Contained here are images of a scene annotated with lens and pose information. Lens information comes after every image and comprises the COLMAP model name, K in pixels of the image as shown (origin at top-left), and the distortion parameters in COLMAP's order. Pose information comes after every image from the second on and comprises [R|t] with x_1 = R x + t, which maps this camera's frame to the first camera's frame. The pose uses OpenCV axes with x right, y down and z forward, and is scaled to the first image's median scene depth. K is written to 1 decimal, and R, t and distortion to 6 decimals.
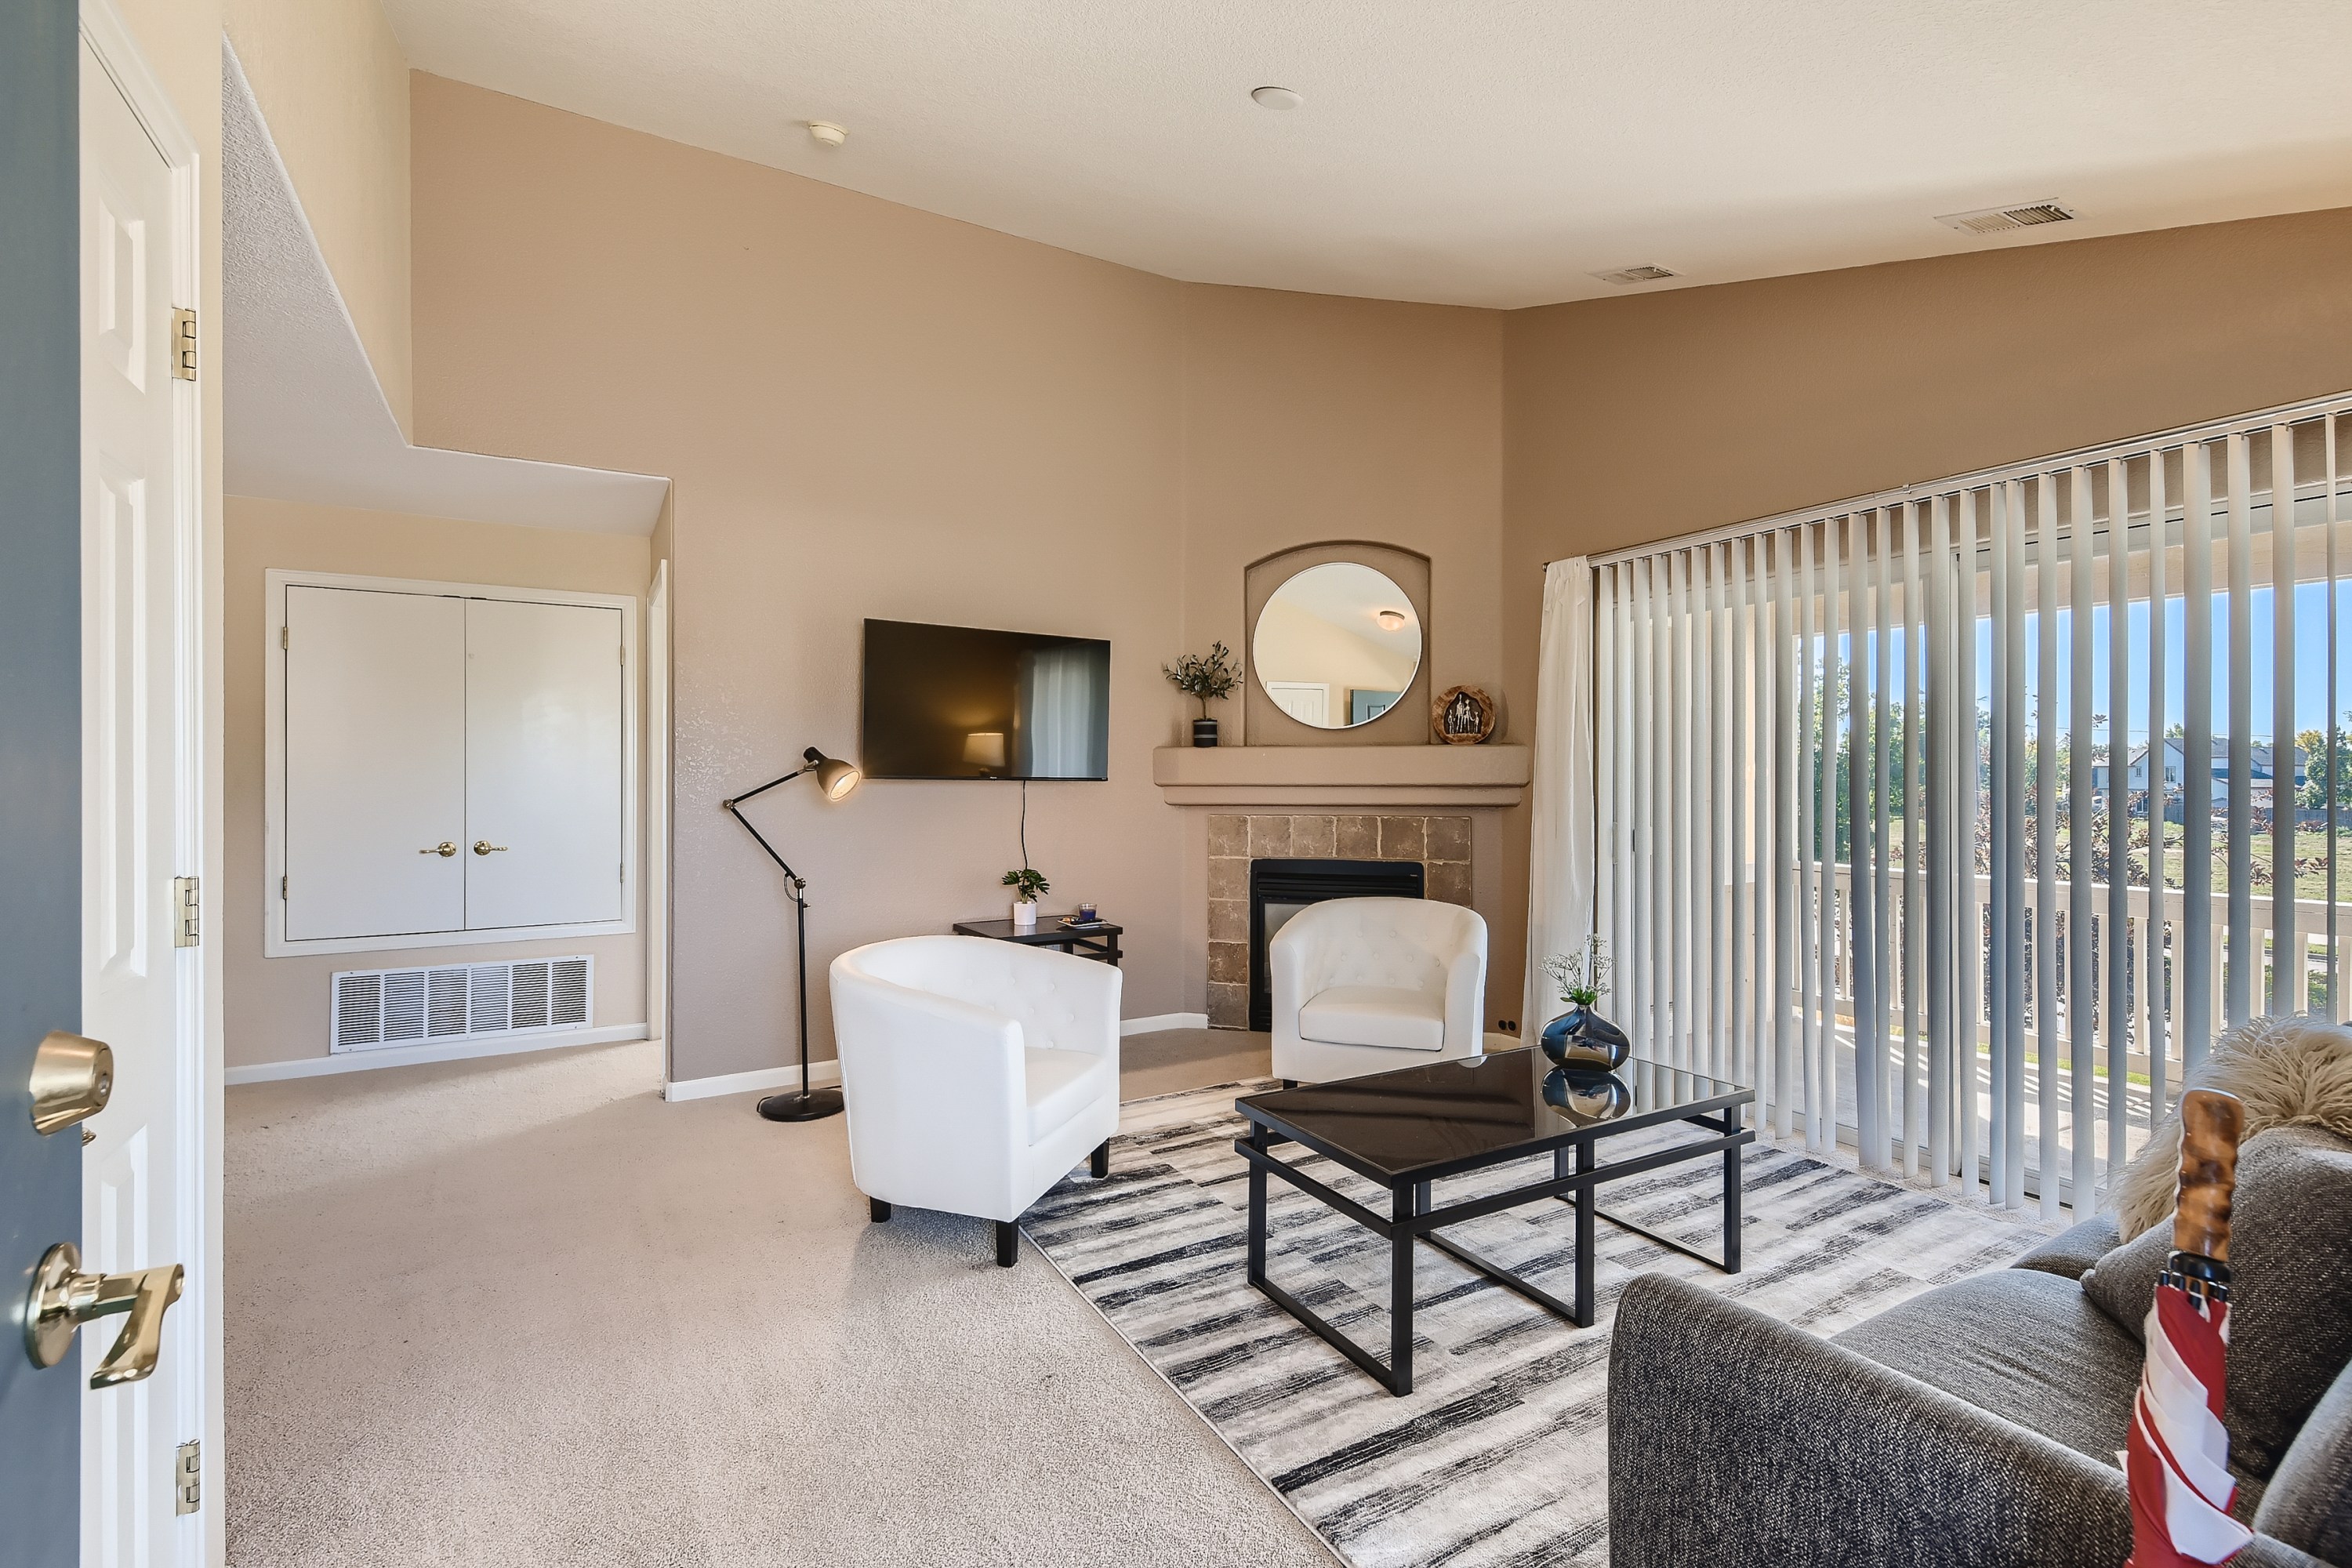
lens RADIAL K [[1072.4, 0, 1176.0], [0, 1072.4, 784.0], [0, 0, 1]] dist [-0.002174, -0.000212]
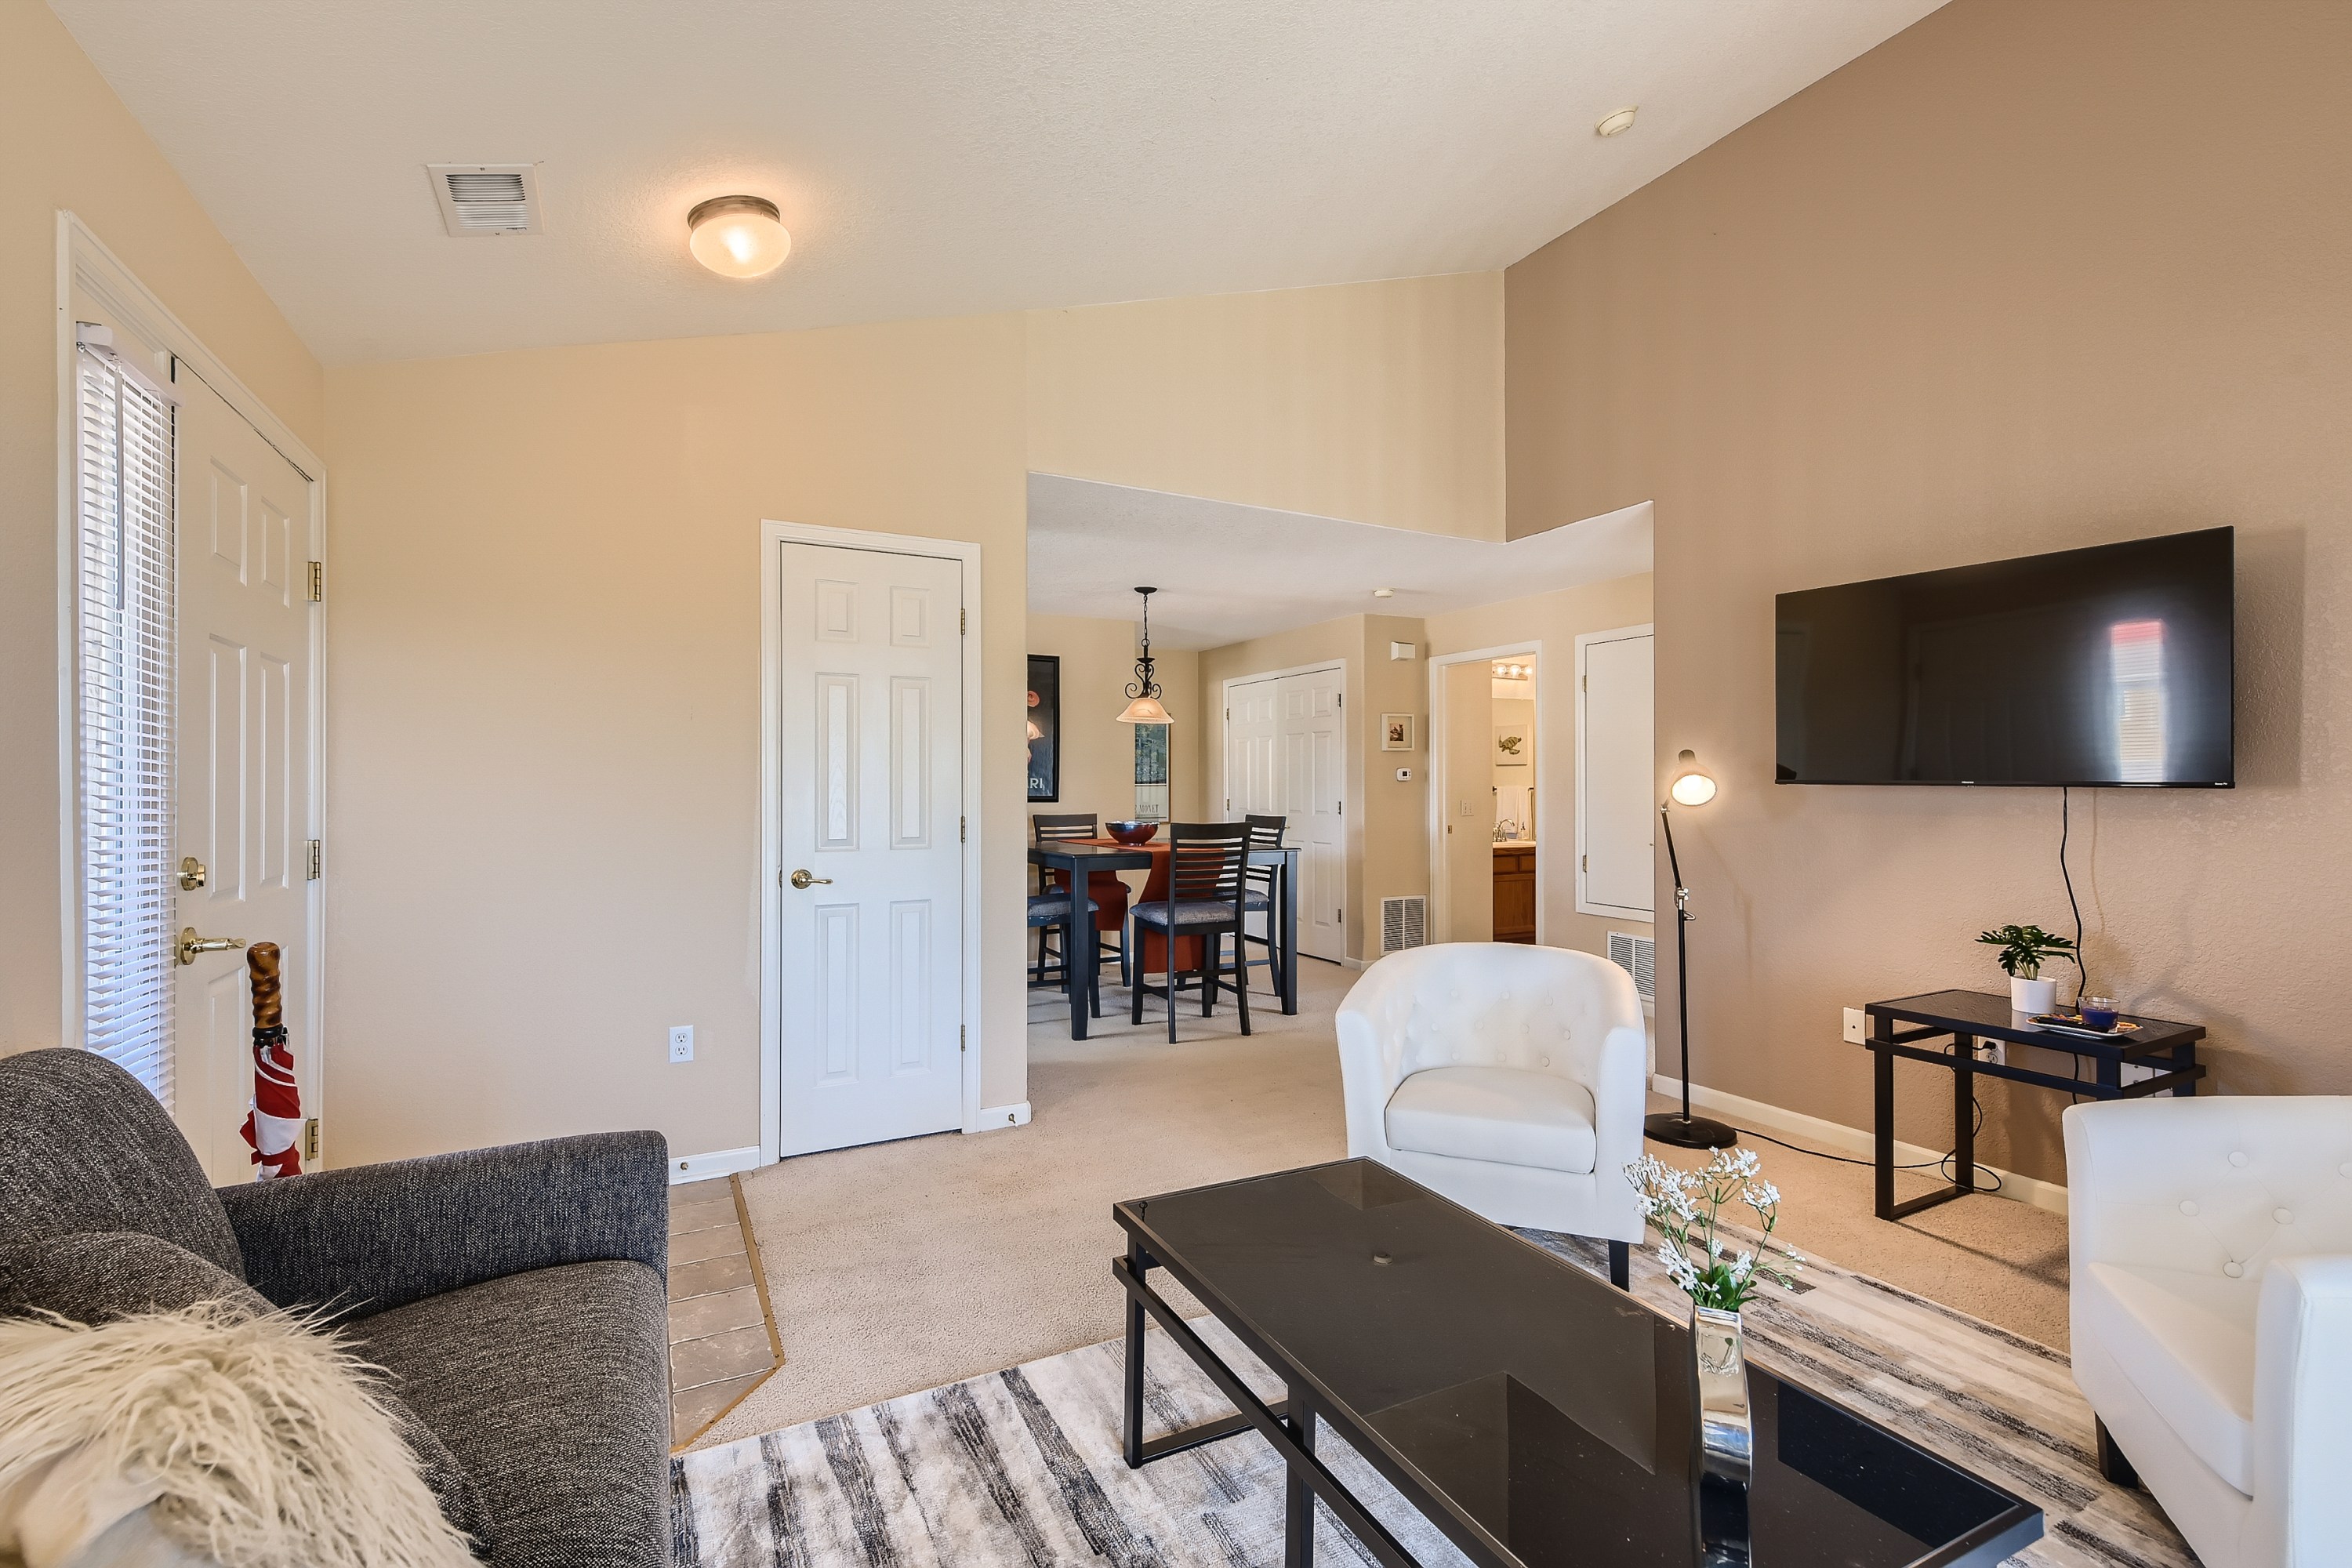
lens RADIAL K [[1040.7, 0, 1176.0], [0, 1040.7, 784.0], [0, 0, 1]] dist [0.001130, -0.000147]
pose [[-0.059892, -0.002598, -0.998201, 0.564051], [-0.034855, 0.999392, -0.000510, 0.014181], [0.997596, 0.034762, -0.059946, 0.578825]]
